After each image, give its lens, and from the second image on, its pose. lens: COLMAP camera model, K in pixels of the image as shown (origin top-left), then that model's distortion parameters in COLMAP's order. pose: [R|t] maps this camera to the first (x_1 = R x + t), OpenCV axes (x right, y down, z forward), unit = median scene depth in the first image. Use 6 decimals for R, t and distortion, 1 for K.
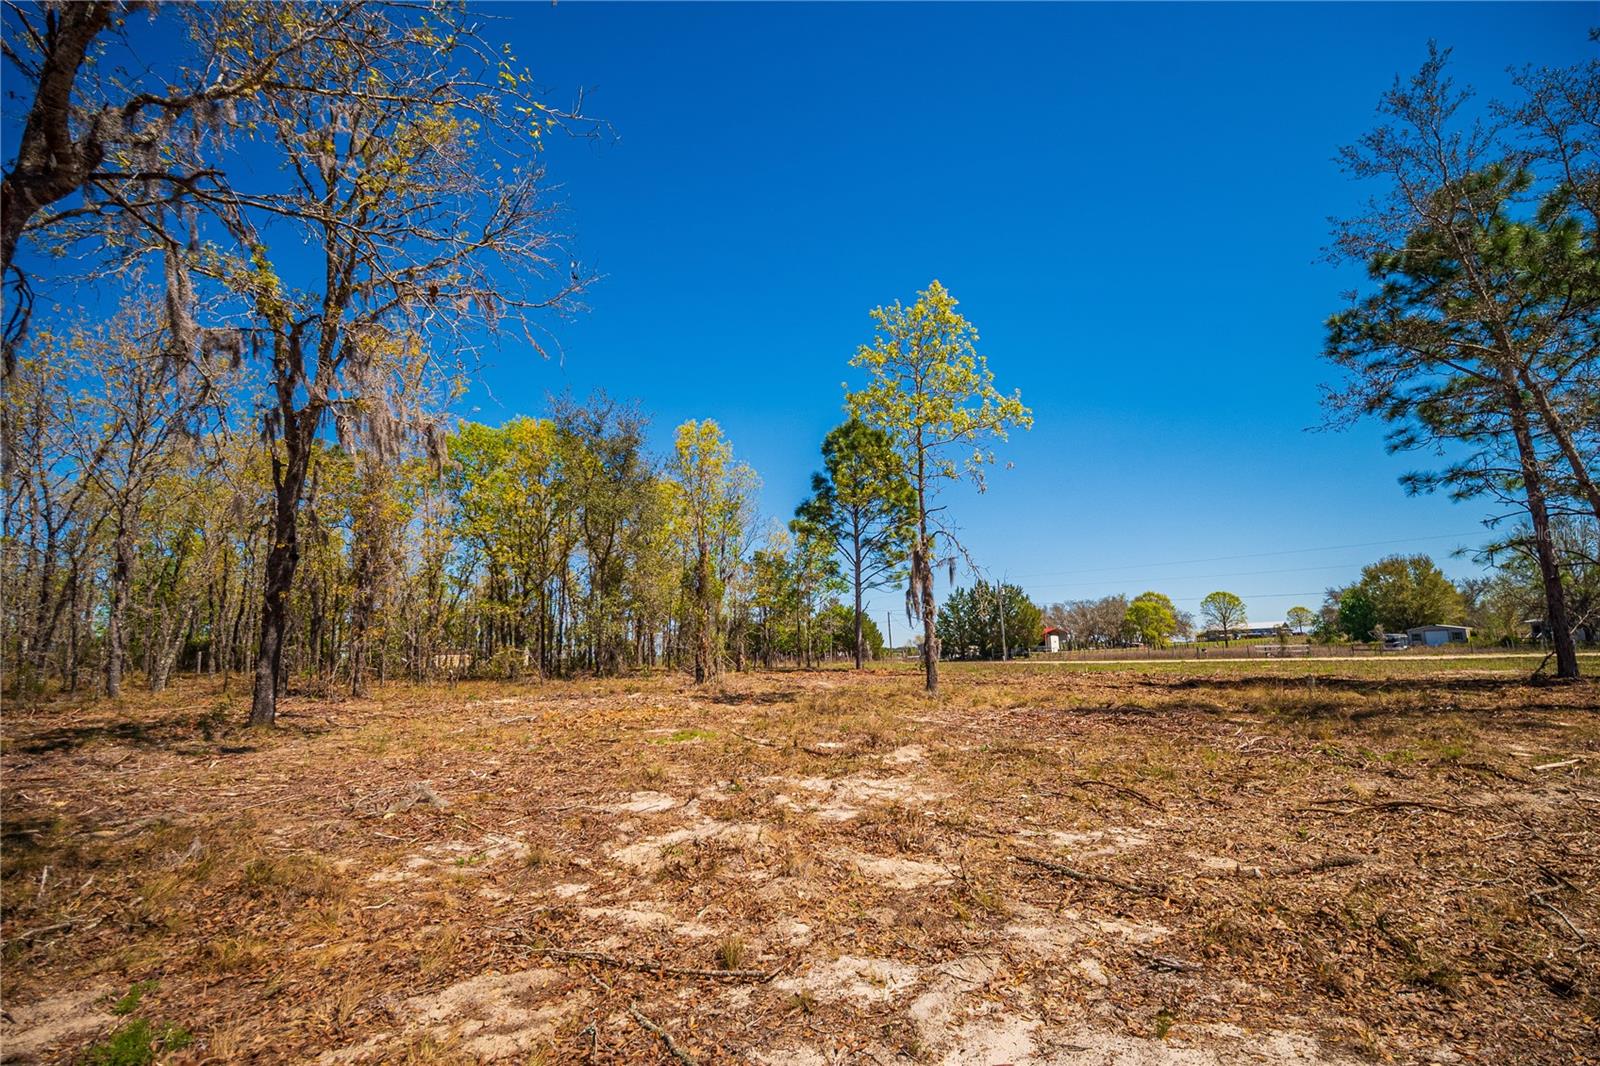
lens RADIAL K [[710.4, 0, 803.6], [0, 710.4, 531.0], [0, 0, 1]] dist [-0.015074, -0.005254]
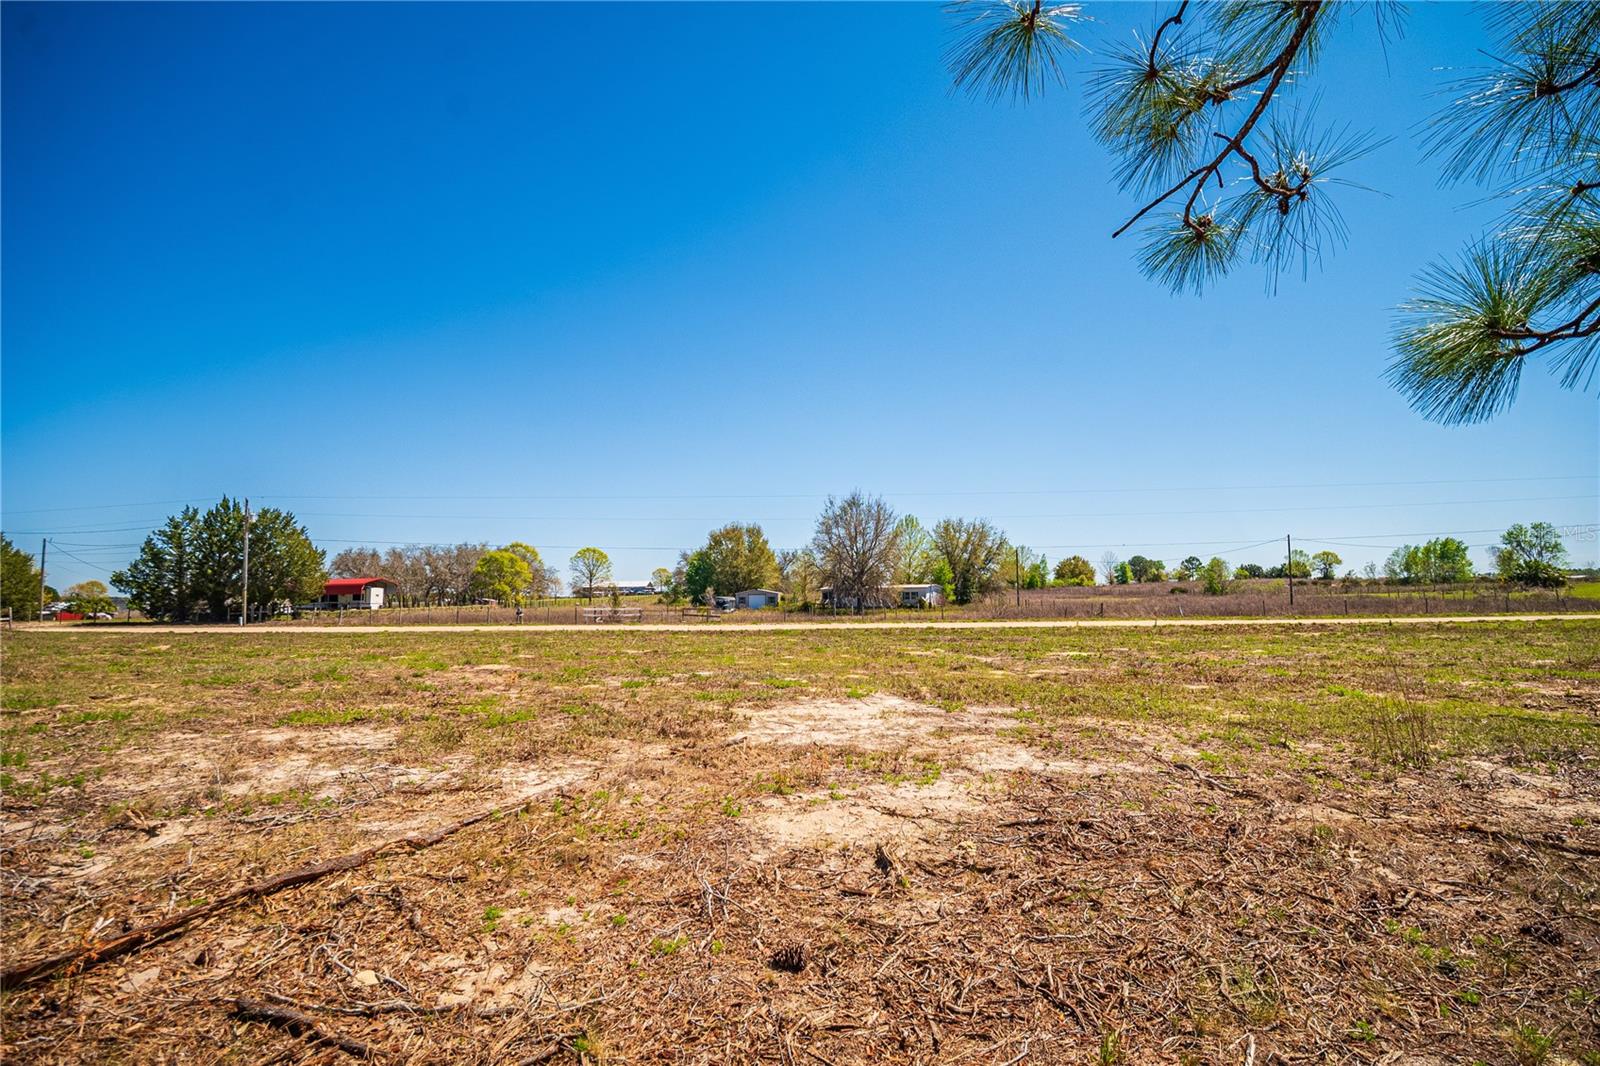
lens RADIAL K [[721.2, 0, 802.2], [0, 721.2, 518.9], [0, 0, 1]] dist [-0.015079, -0.002345]
pose [[0.700615, 0.094406, 0.707266, 0.134175], [-0.129238, 0.991604, -0.004336, 0.019474], [-0.701738, -0.088368, 0.706934, 0.150647]]
